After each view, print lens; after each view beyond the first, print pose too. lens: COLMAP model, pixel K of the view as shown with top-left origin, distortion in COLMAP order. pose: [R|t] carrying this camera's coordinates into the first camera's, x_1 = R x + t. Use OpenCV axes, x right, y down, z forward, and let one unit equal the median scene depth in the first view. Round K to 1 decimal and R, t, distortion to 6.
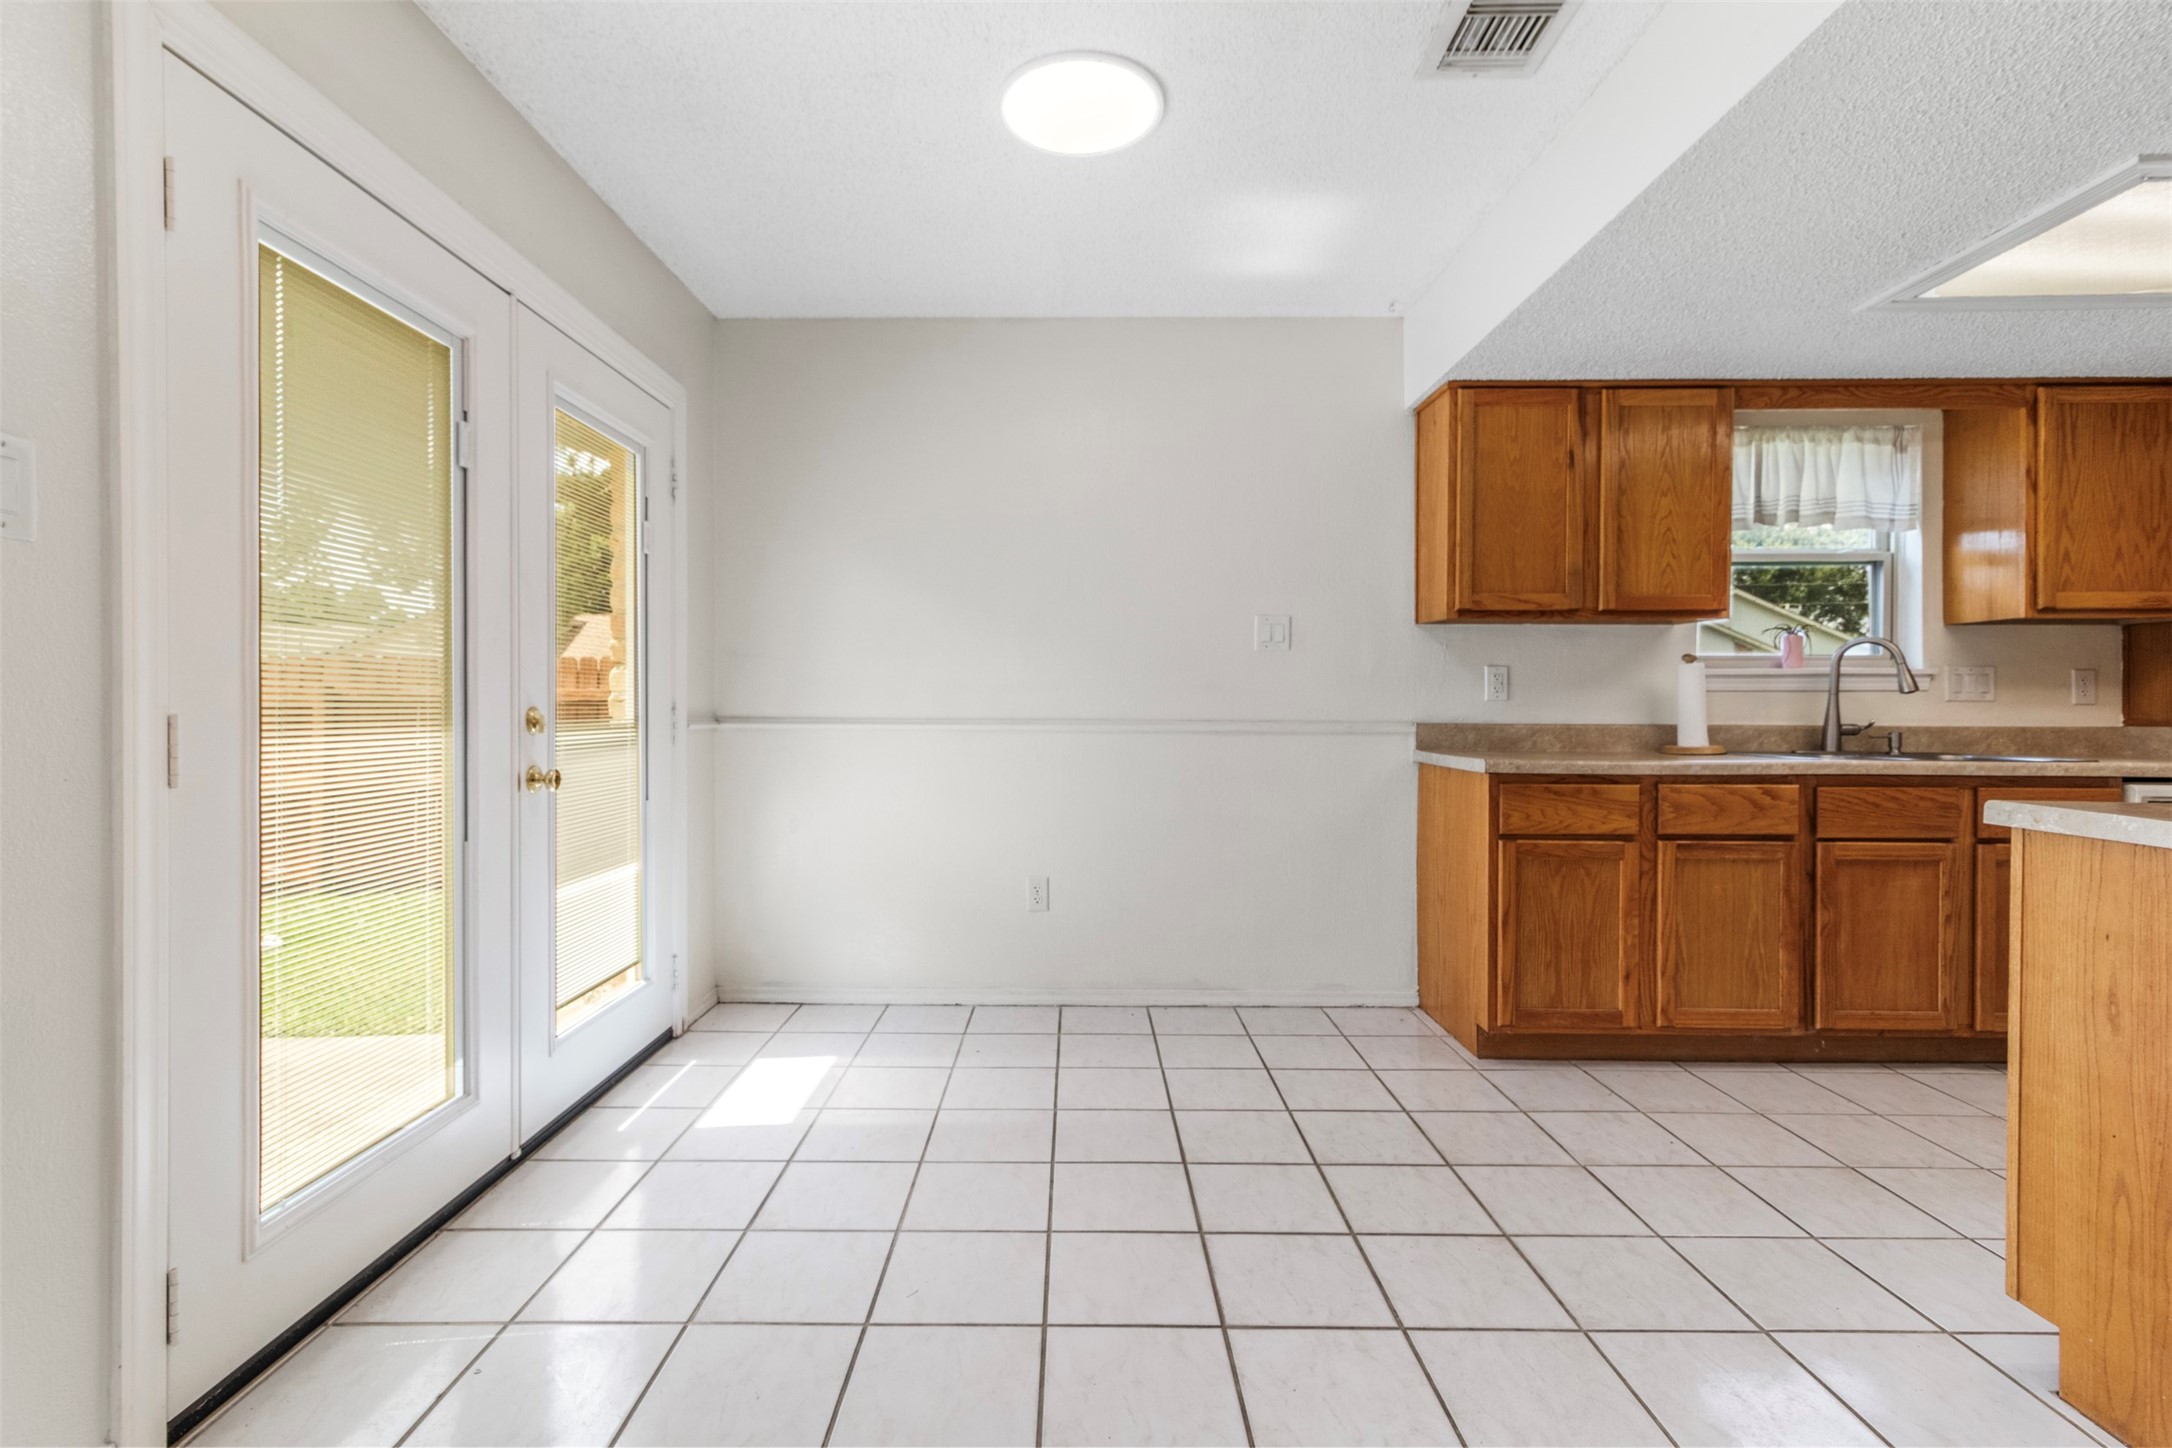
lens RADIAL K [[1002.3, 0, 1083.7], [0, 1002.3, 713.8], [0, 0, 1]] dist [0.004036, 0.000806]
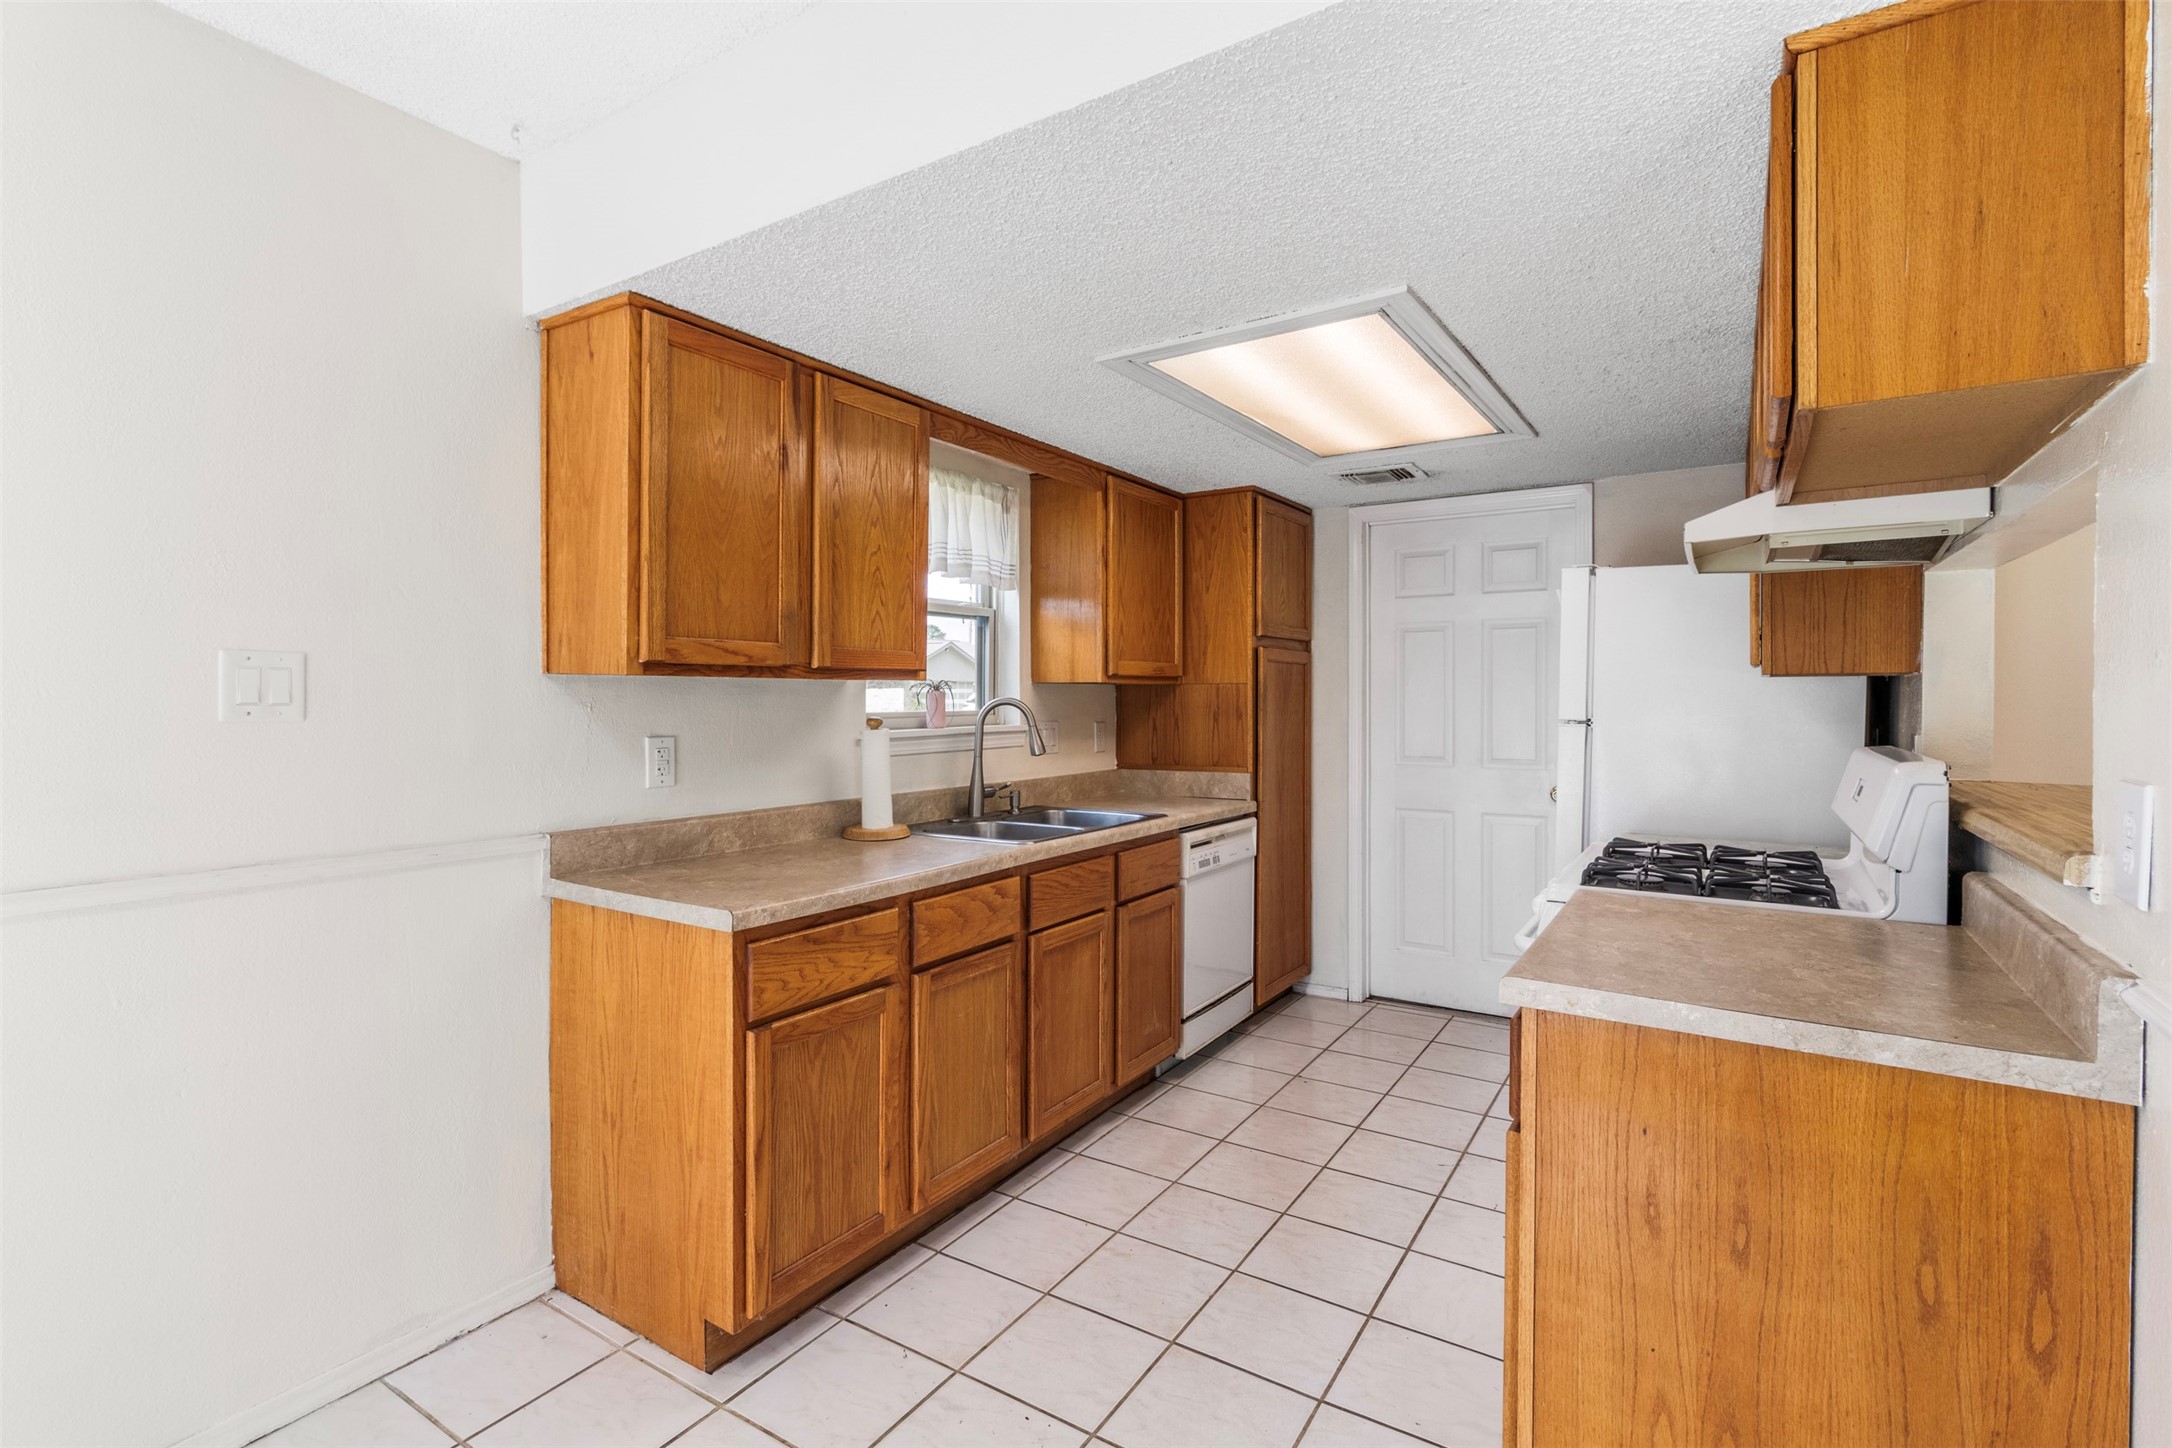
lens RADIAL K [[1016.1, 0, 1064.0], [0, 1016.1, 711.7], [0, 0, 1]] dist [0.000825, 0.001021]
pose [[0.554863, -0.012602, 0.831846, -0.012627], [0.006563, 0.999920, 0.010770, -0.077672], [-0.831916, -0.000517, 0.554902, 0.428469]]
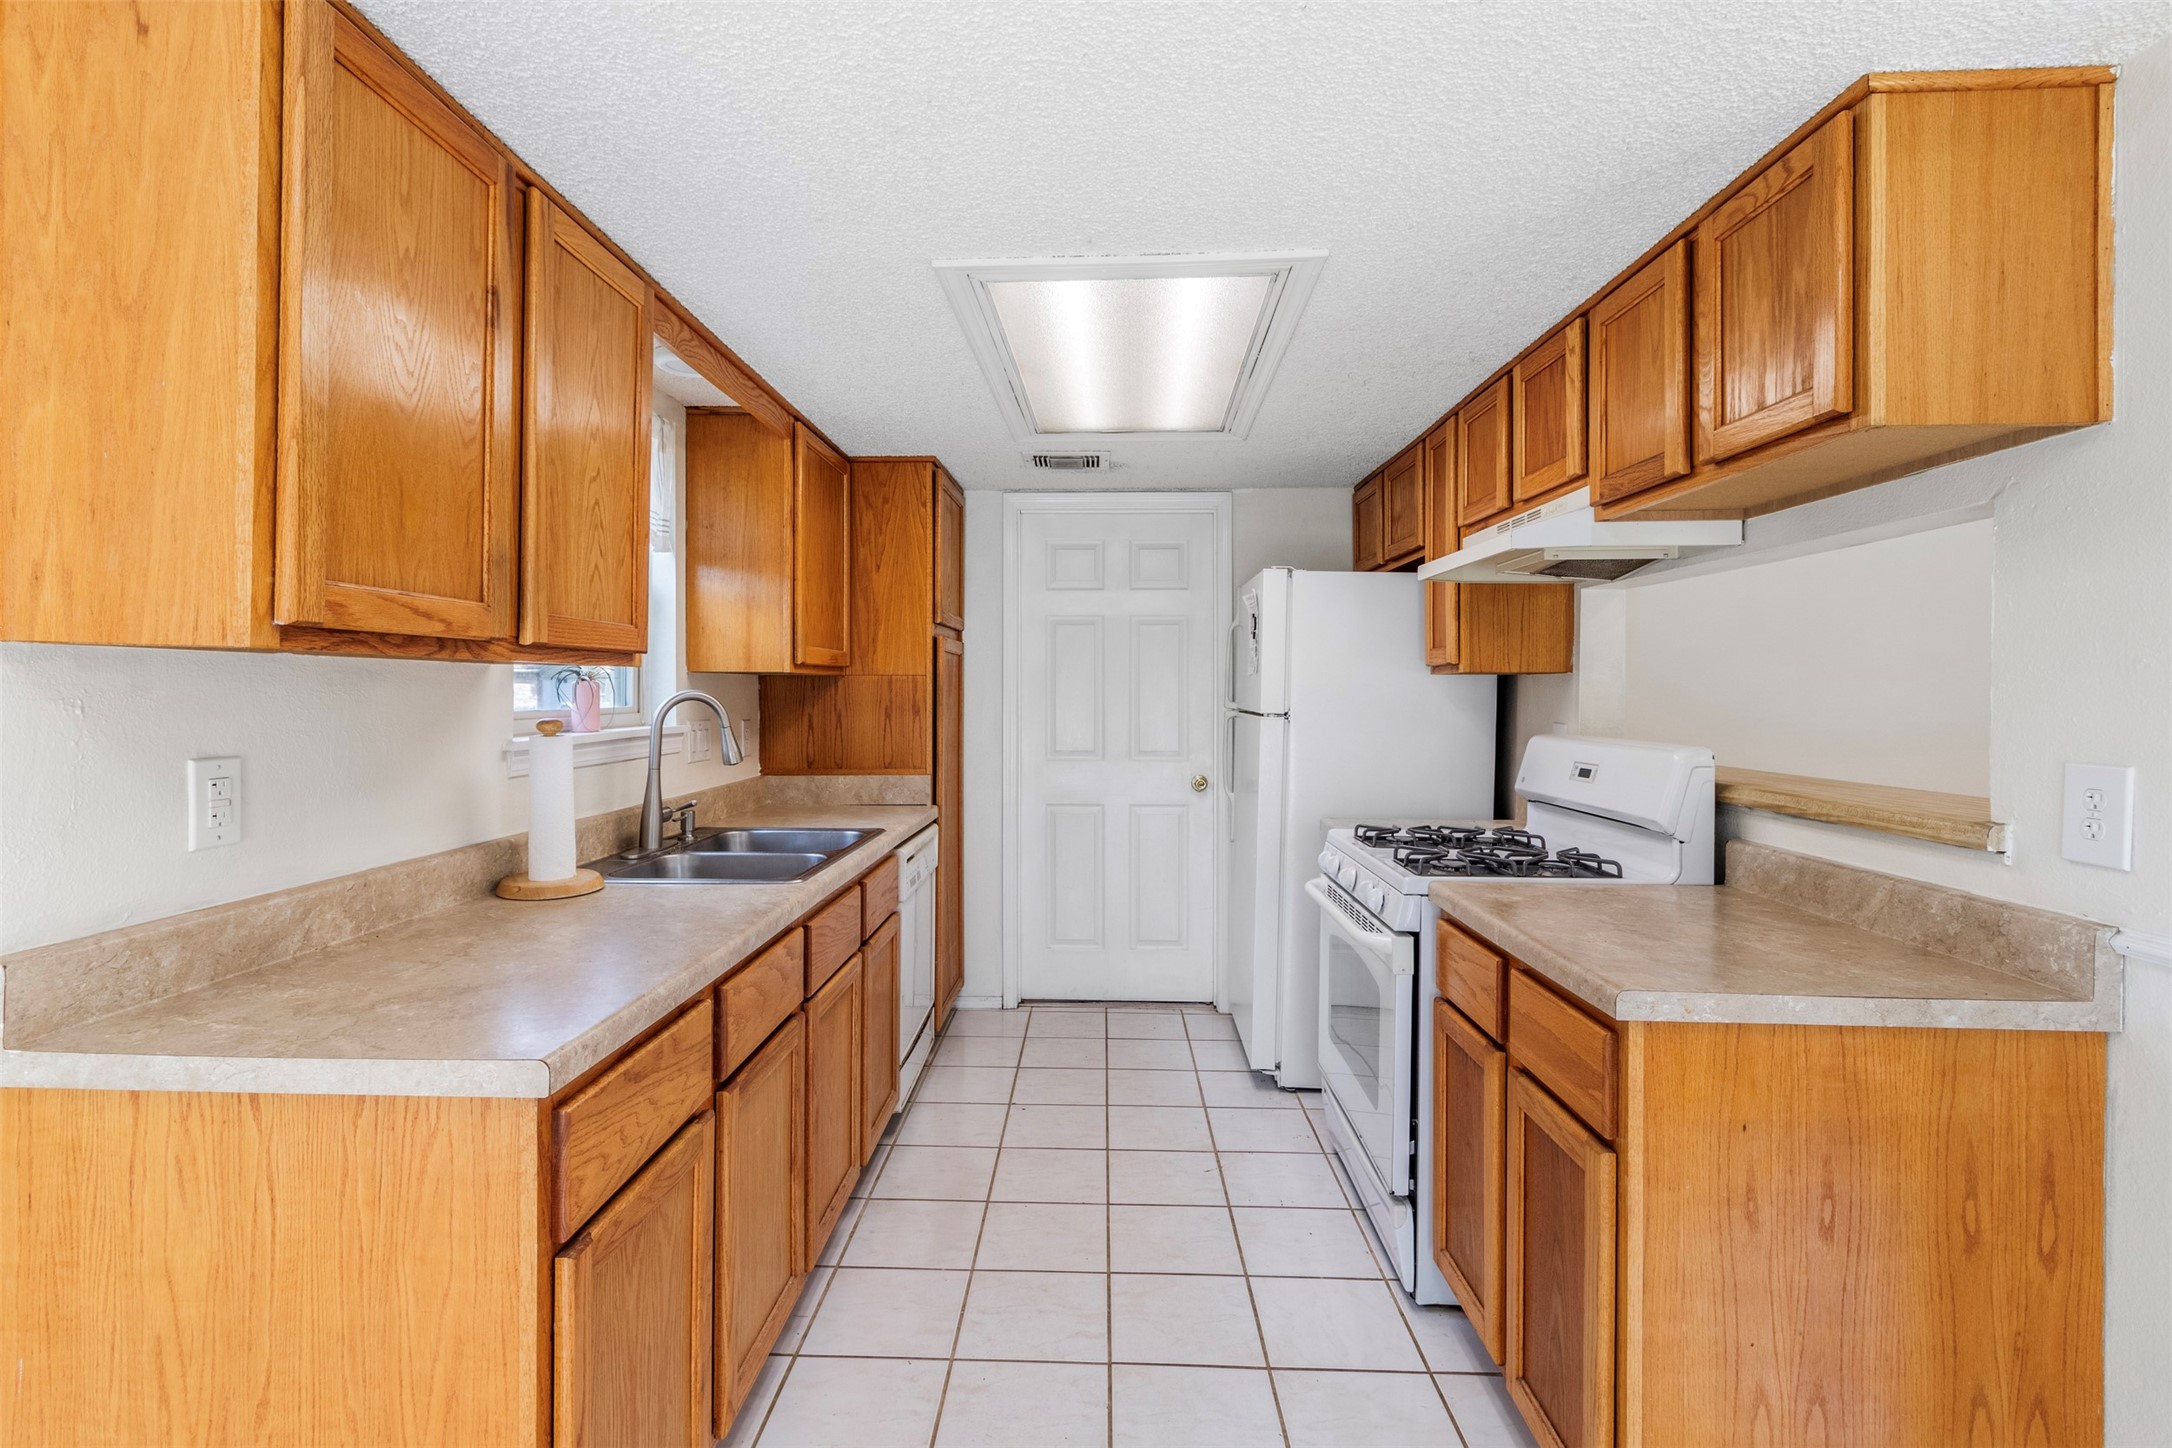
lens RADIAL K [[1015.1, 0, 1079.5], [0, 1015.1, 699.5], [0, 0, 1]] dist [0.002187, 0.000544]
pose [[0.044819, -0.008976, 0.998955, 0.037798], [0.004184, 0.999953, 0.008797, -0.079972], [-0.998986, 0.003786, 0.044854, 0.717940]]
